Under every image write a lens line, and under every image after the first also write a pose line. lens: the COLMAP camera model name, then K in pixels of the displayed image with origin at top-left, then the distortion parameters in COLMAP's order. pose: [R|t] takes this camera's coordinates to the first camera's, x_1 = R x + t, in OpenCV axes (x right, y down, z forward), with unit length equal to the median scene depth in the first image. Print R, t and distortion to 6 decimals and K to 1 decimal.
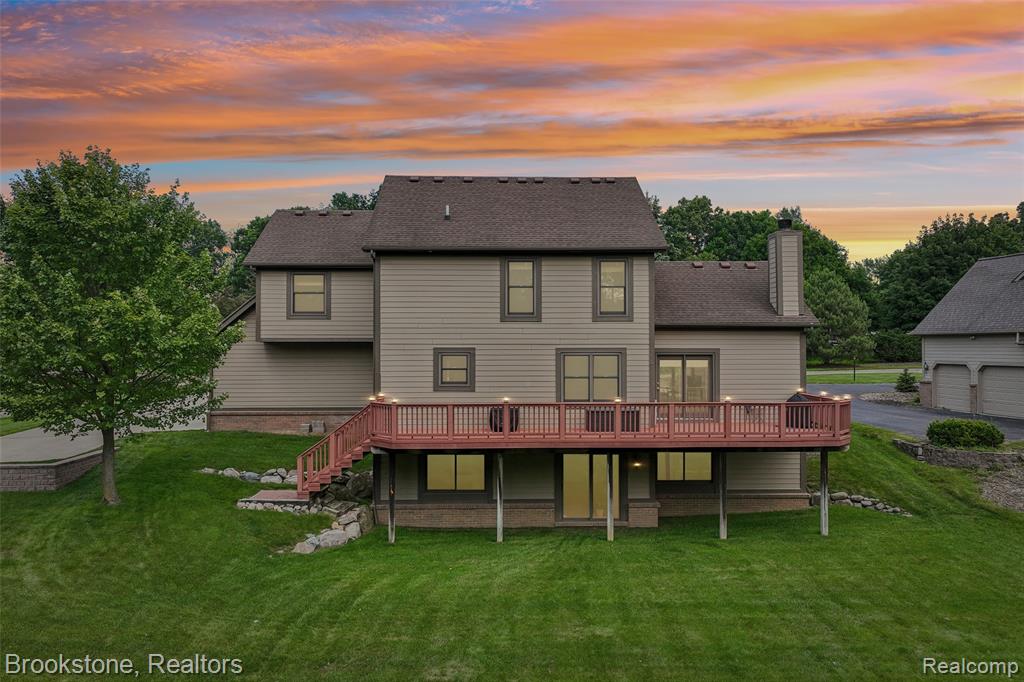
lens RADIAL K [[724.6, 0, 505.1], [0, 724.6, 338.1], [0, 0, 1]] dist [0.002925, 0.011443]
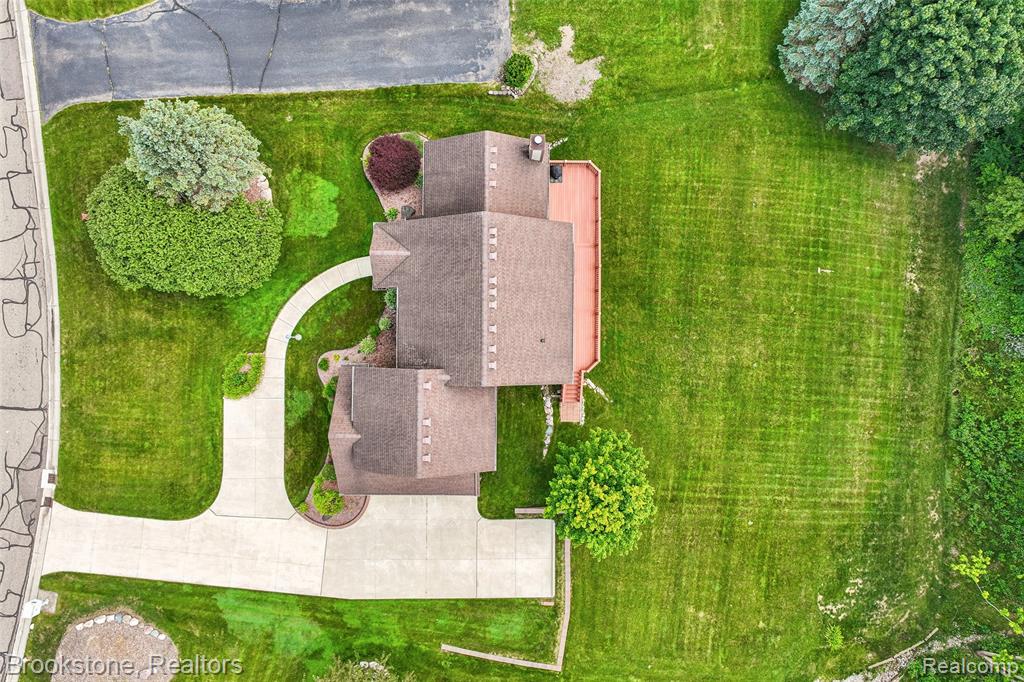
lens RADIAL K [[724.6, 0, 521.7], [0, 724.6, 331.2], [0, 0, 1]] dist [0.002925, 0.011443]
pose [[0.032093, -0.999444, 0.009004, -0.077689], [-0.029833, 0.008046, 0.999523, -2.086762], [-0.999040, -0.032346, -0.029558, 1.215165]]
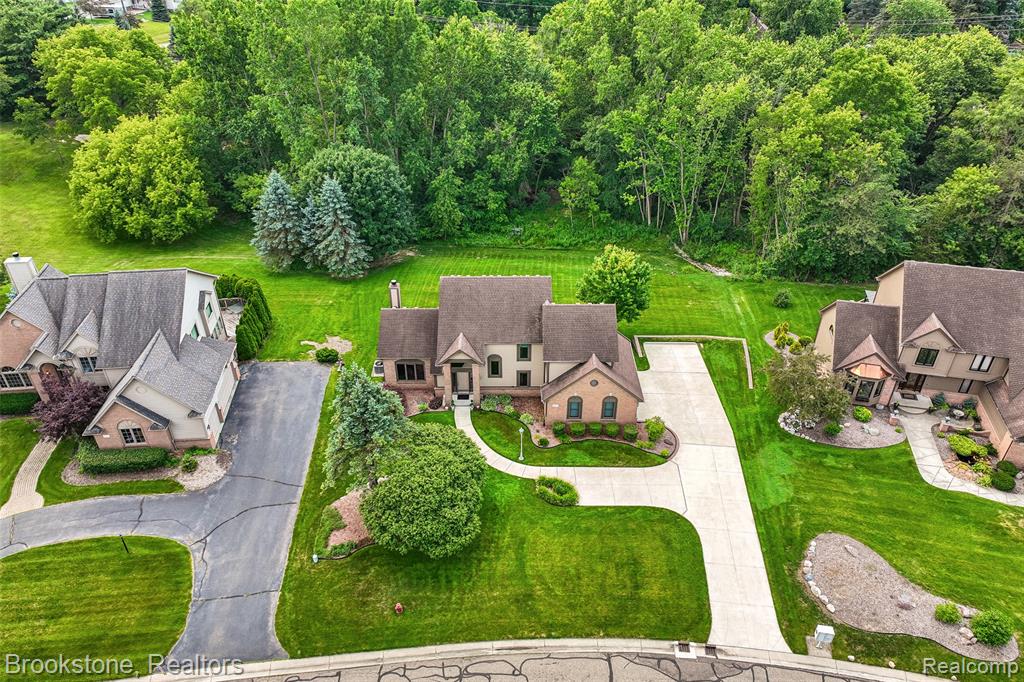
lens RADIAL K [[724.6, 0, 513.5], [0, 724.6, 334.2], [0, 0, 1]] dist [0.002925, 0.011443]
pose [[-0.999838, -0.012917, 0.012555, -0.097146], [-0.003992, 0.838531, 0.544840, -1.638501], [-0.017565, 0.544701, -0.838446, 3.767069]]
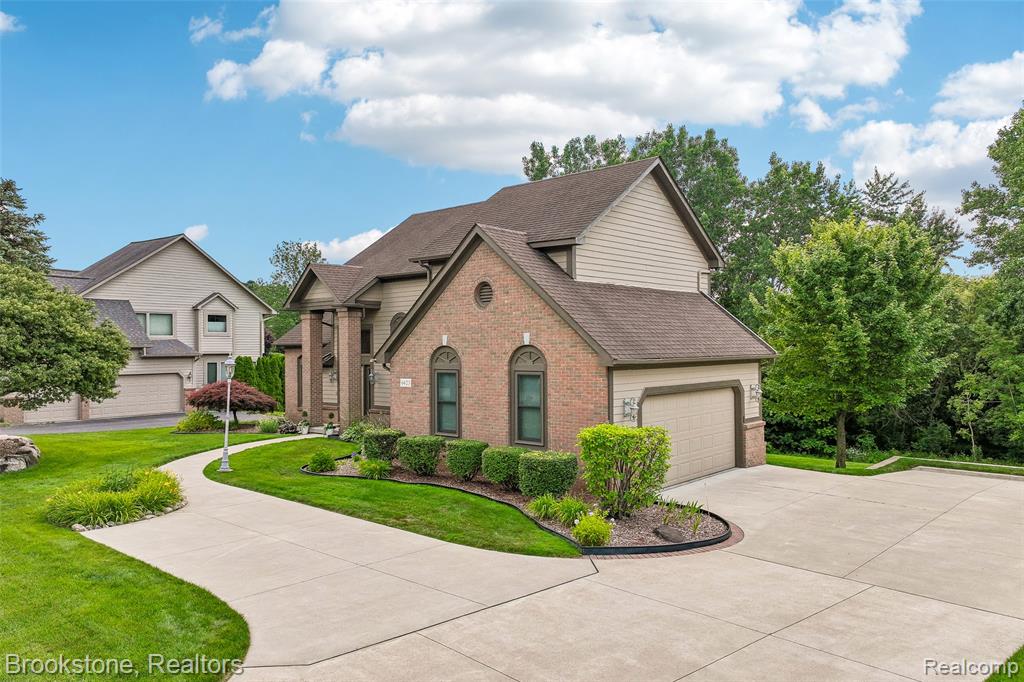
lens RADIAL K [[724.6, 0, 514.2], [0, 724.6, 342.8], [0, 0, 1]] dist [0.002925, 0.011443]
pose [[-0.732592, 0.012994, 0.680544, -0.949213], [0.000112, 0.999820, -0.018971, 0.013038], [-0.680668, -0.013822, -0.732462, 2.238542]]
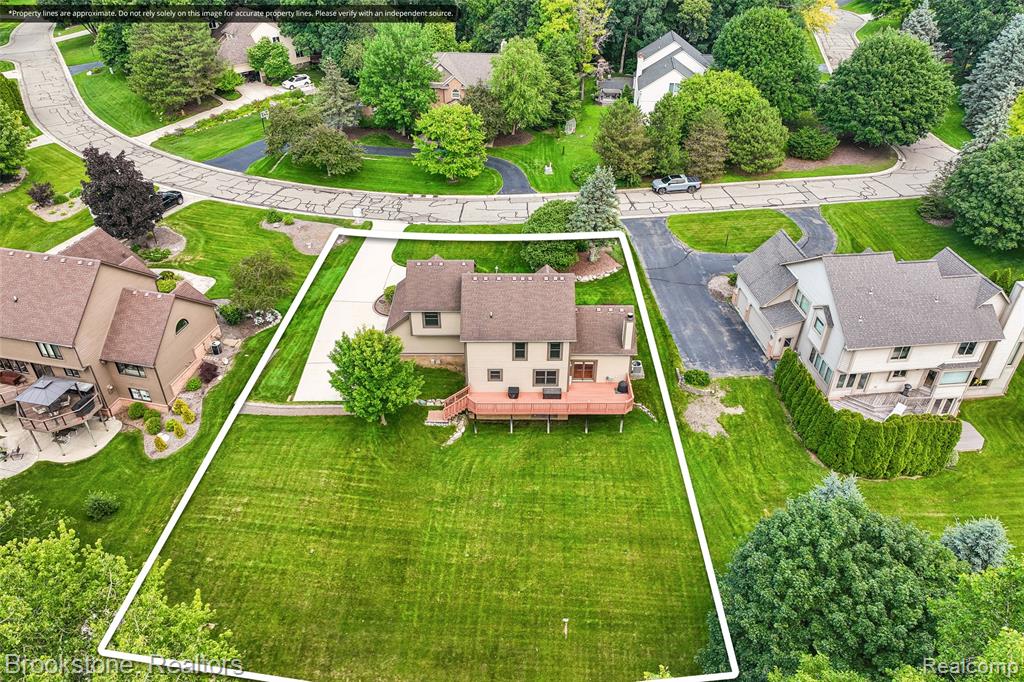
lens RADIAL K [[724.6, 0, 507.5], [0, 724.6, 331.9], [0, 0, 1]] dist [0.002925, 0.011443]
pose [[0.999637, 0.014090, -0.022952, 0.037110], [0.001702, 0.817468, 0.575971, -1.716384], [0.026878, -0.575801, 0.817148, -1.166195]]
